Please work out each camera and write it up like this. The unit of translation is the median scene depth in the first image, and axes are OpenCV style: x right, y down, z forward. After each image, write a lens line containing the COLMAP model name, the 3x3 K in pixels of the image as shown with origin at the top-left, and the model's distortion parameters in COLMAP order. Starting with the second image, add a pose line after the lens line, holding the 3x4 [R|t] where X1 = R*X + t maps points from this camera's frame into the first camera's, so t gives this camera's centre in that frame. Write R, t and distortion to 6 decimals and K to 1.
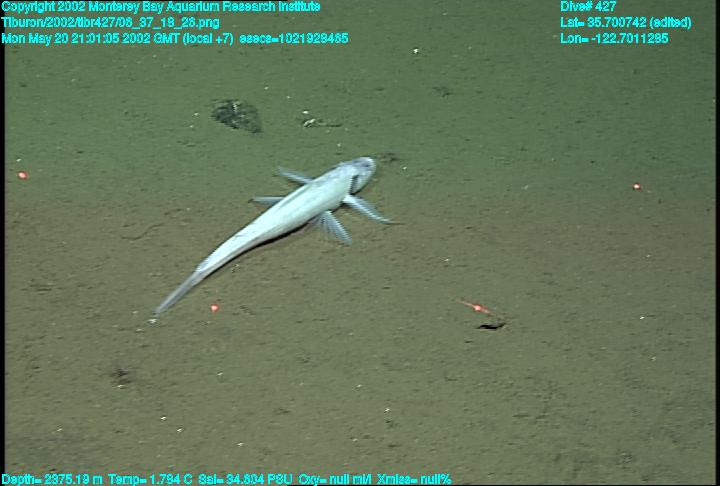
lens RADIAL K [[1912.6, 0, 354.8], [0, 1912.6, 248.9], [0, 0, 1]] dist [0.451460, 0.000000]
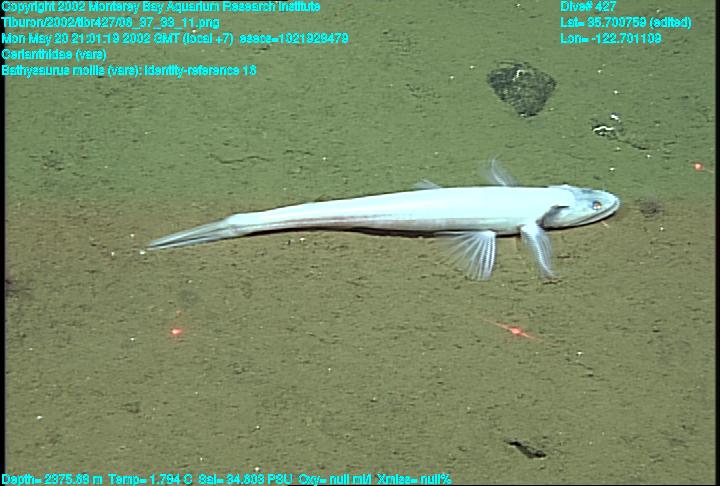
lens RADIAL K [[2159.9, 0, 364.2], [0, 2159.9, 245.0], [0, 0, 1]] dist [0.550933, 0.000000]
pose [[0.755908, 0.384505, -0.529867, 0.416332], [-0.374227, 0.917867, 0.132189, -0.112567], [0.537175, 0.098368, 0.837715, 0.257181]]
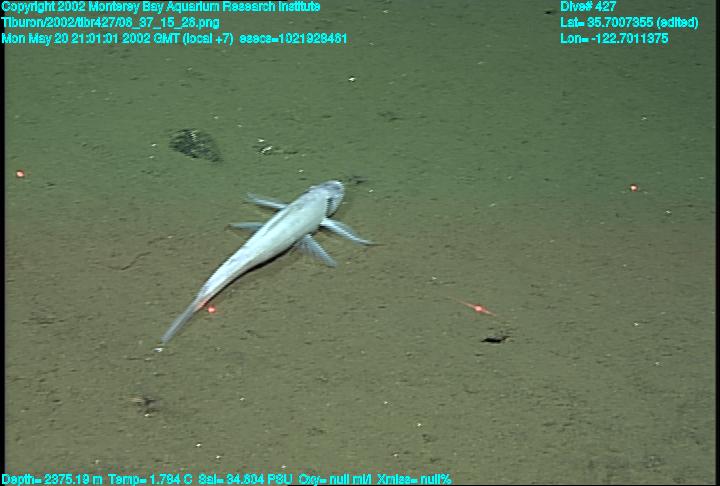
lens RADIAL K [[1912.6, 0, 359.4], [0, 1912.6, 237.1], [0, 0, 1]] dist [0.451460, 0.000000]
pose [[0.989424, -0.047160, 0.137172, -0.124560], [0.054004, 0.997453, -0.046605, 0.028990], [-0.134624, 0.053520, 0.989450, 0.034738]]
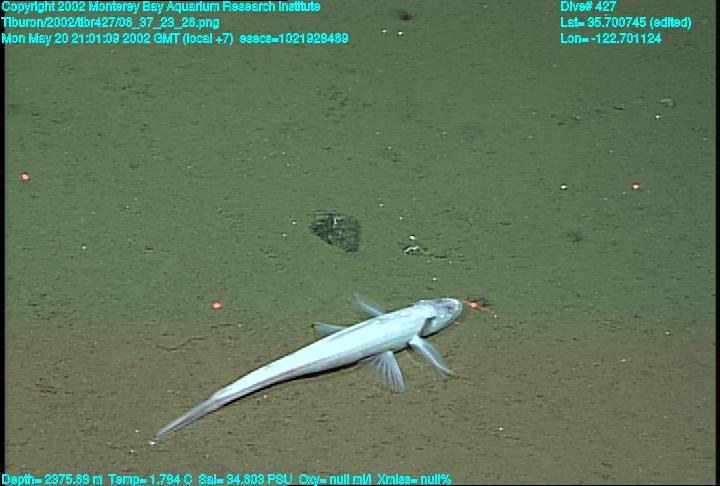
lens RADIAL K [[1912.6, 0, 360.6], [0, 1912.6, 225.9], [0, 0, 1]] dist [0.451460, 0.000000]
pose [[0.964116, 0.166361, -0.206890, 0.161215], [-0.171113, 0.985238, -0.005158, -0.075023], [0.202978, 0.040375, 0.978351, 0.072195]]
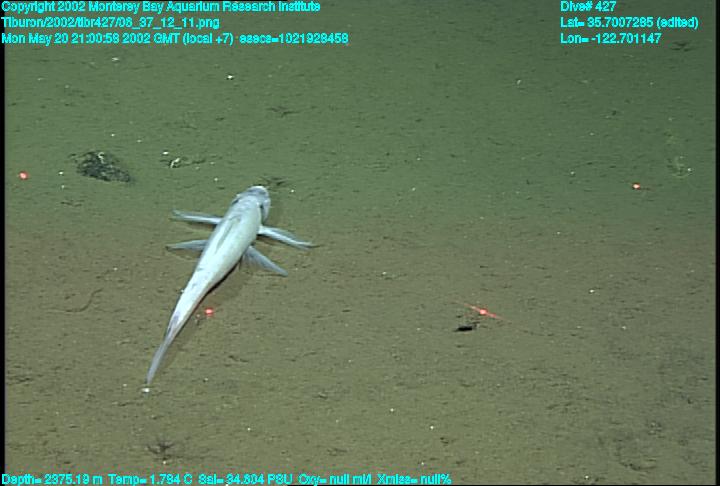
lens RADIAL K [[1912.6, 0, 360.0], [0, 1912.6, 240.2], [0, 0, 1]] dist [0.451460, 0.000000]
pose [[0.938743, -0.180849, 0.293350, -0.242794], [0.191130, 0.981543, -0.006513, -0.006177], [-0.286758, 0.062182, 0.955983, 0.092651]]
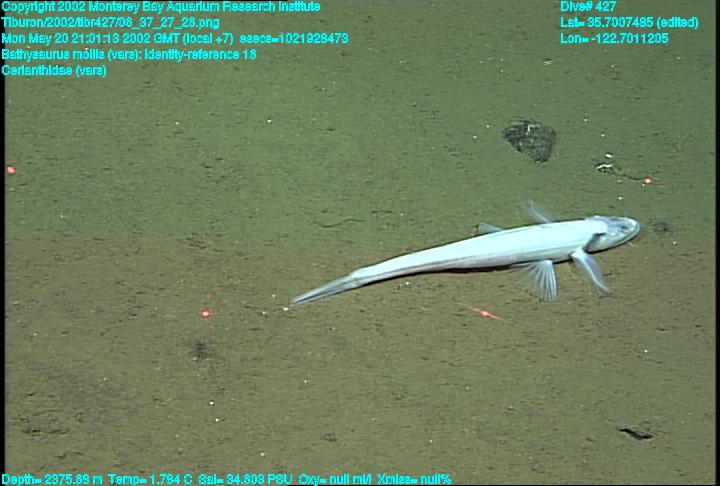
lens RADIAL K [[1912.6, 0, 354.9], [0, 1912.6, 246.6], [0, 0, 1]] dist [0.451460, 0.000000]
pose [[0.866503, 0.293634, -0.403673, 0.286630], [-0.288799, 0.954496, 0.074385, -0.070037], [0.407146, 0.052125, 0.911874, 0.110652]]
